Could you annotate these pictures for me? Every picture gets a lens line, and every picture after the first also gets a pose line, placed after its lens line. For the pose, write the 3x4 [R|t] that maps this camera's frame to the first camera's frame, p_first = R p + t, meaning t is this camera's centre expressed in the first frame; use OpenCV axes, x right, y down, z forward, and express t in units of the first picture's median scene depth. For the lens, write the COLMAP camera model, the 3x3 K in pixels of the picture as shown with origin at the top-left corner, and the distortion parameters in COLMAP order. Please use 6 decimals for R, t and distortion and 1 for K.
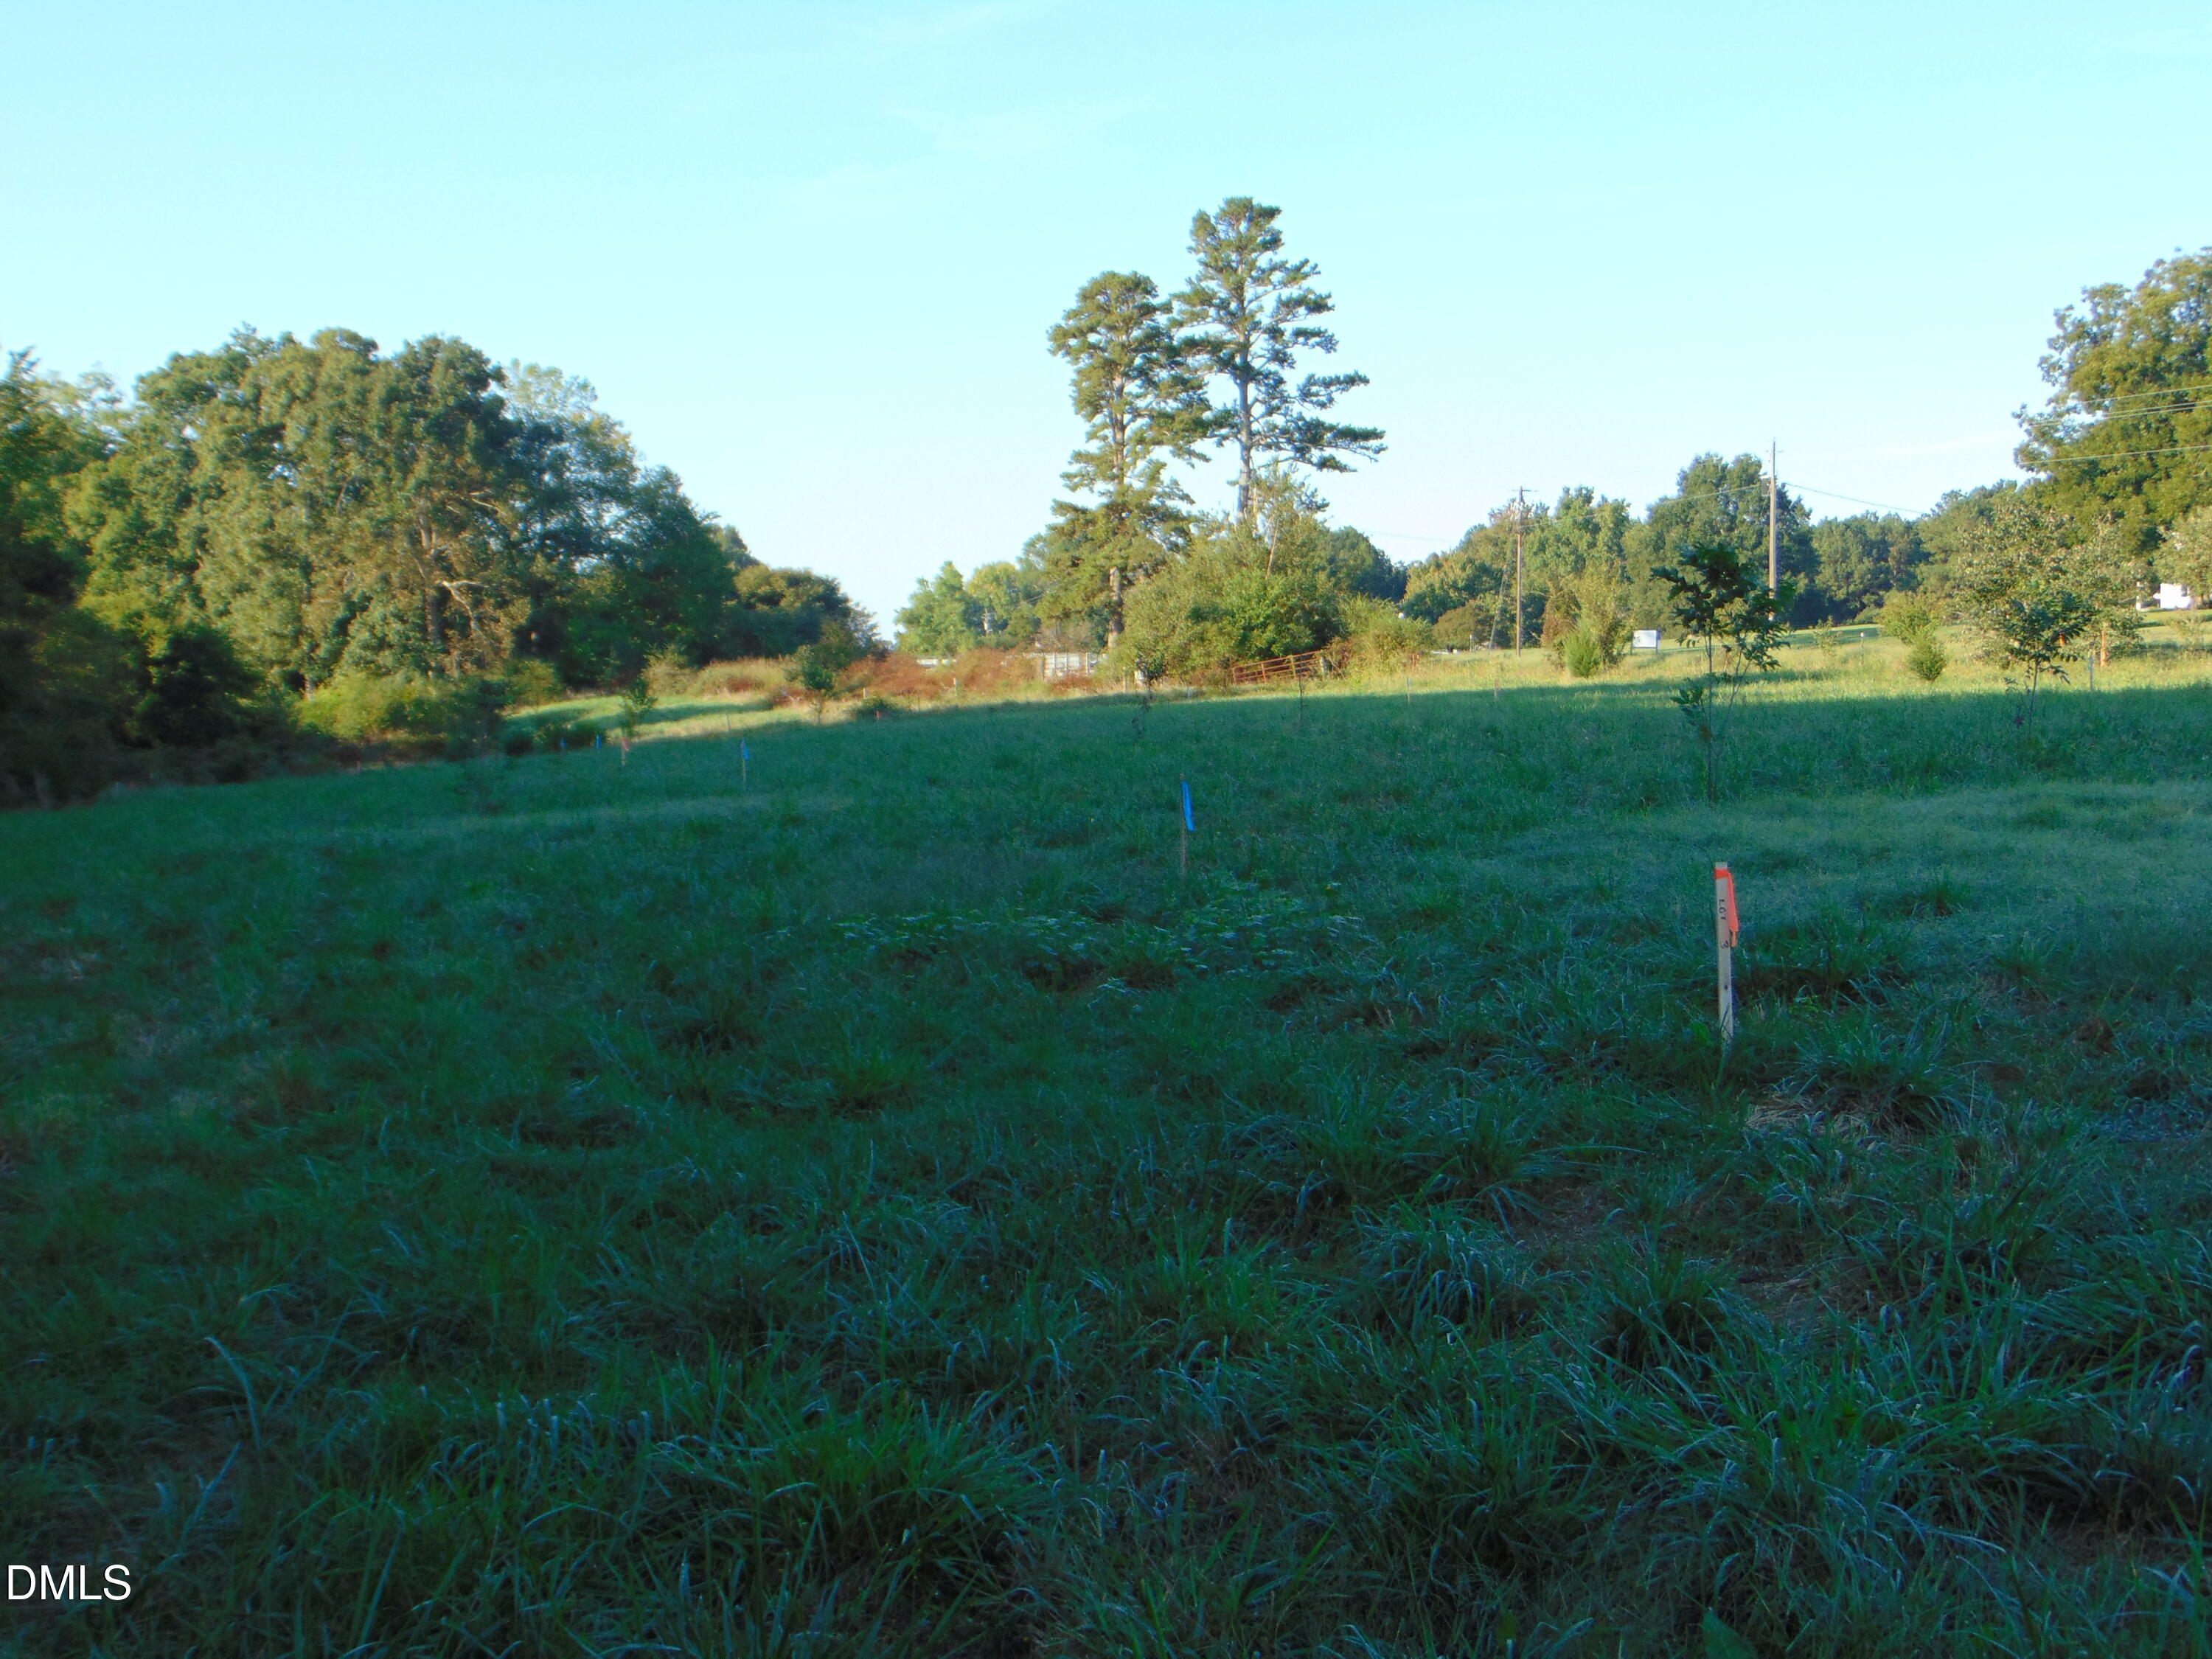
lens RADIAL K [[2875.9, 0, 1106.5], [0, 2875.9, 825.5], [0, 0, 1]] dist [0.029993, 0.000000]
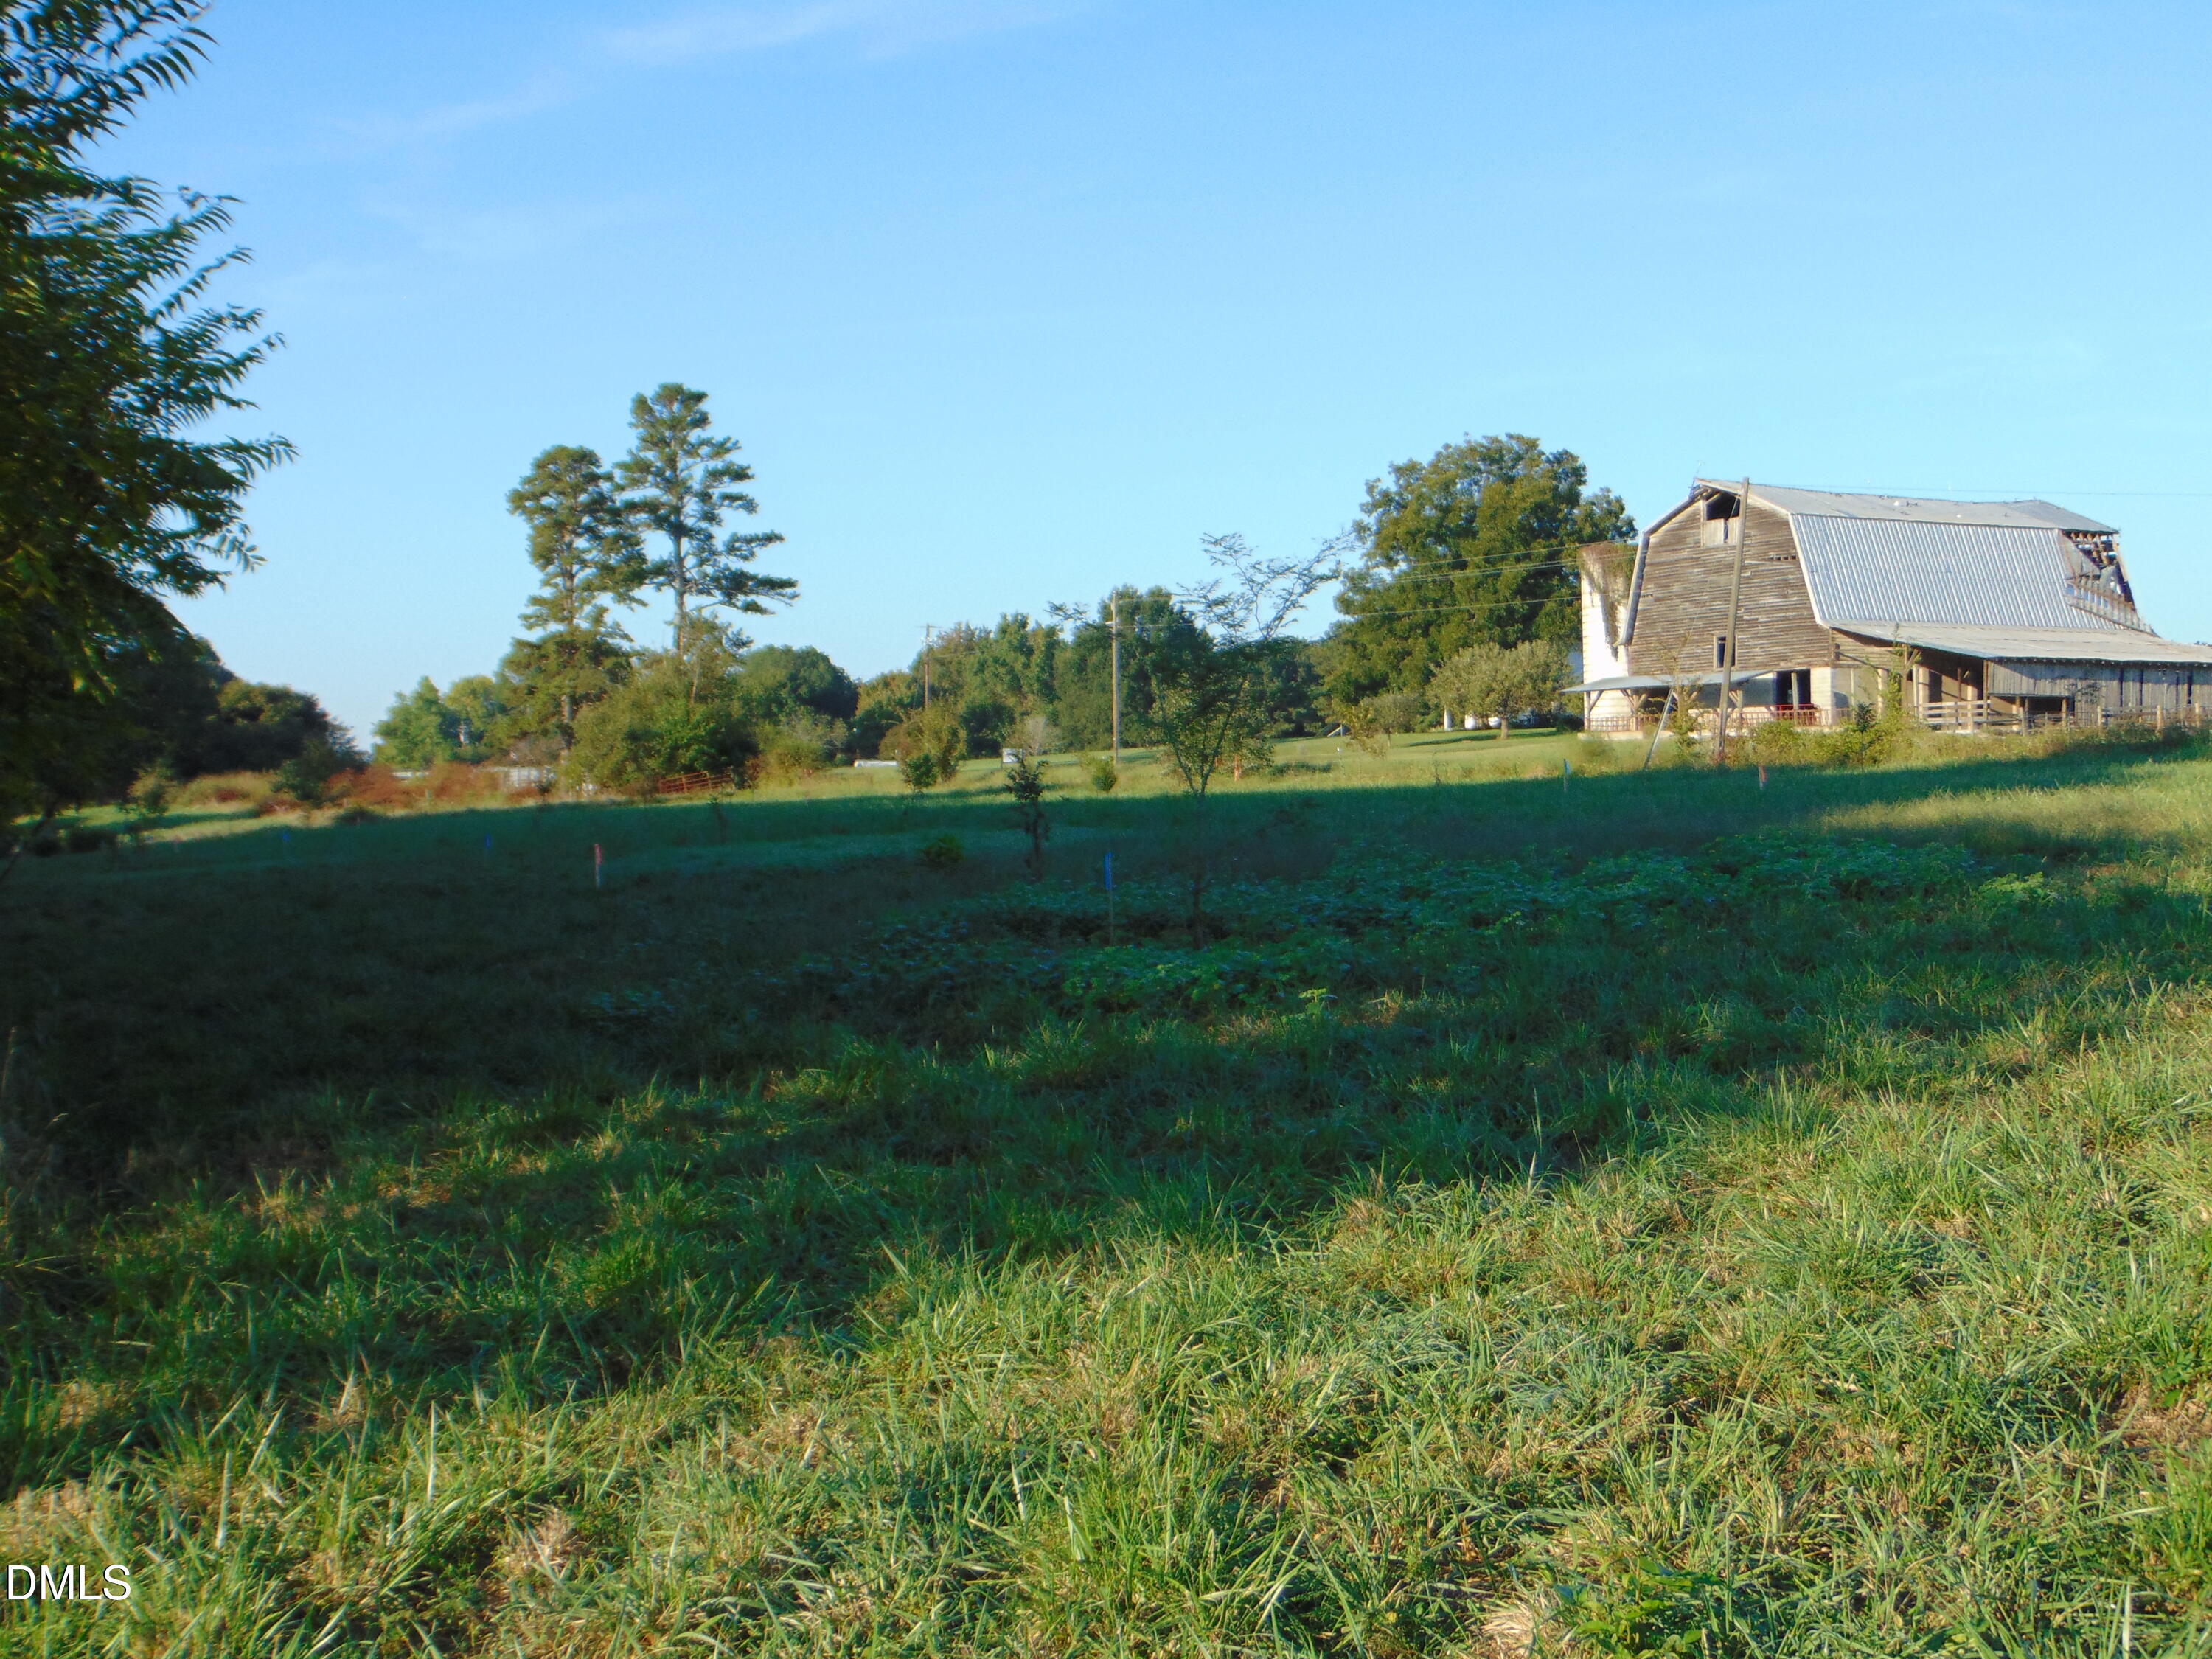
lens RADIAL K [[2875.9, 0, 1100.6], [0, 2875.9, 832.4], [0, 0, 1]] dist [0.029993, 0.000000]
pose [[0.984833, -0.005136, 0.173431, 0.013063], [0.011249, 0.999349, -0.034283, 0.008776], [-0.173142, 0.035714, 0.984249, -0.184337]]
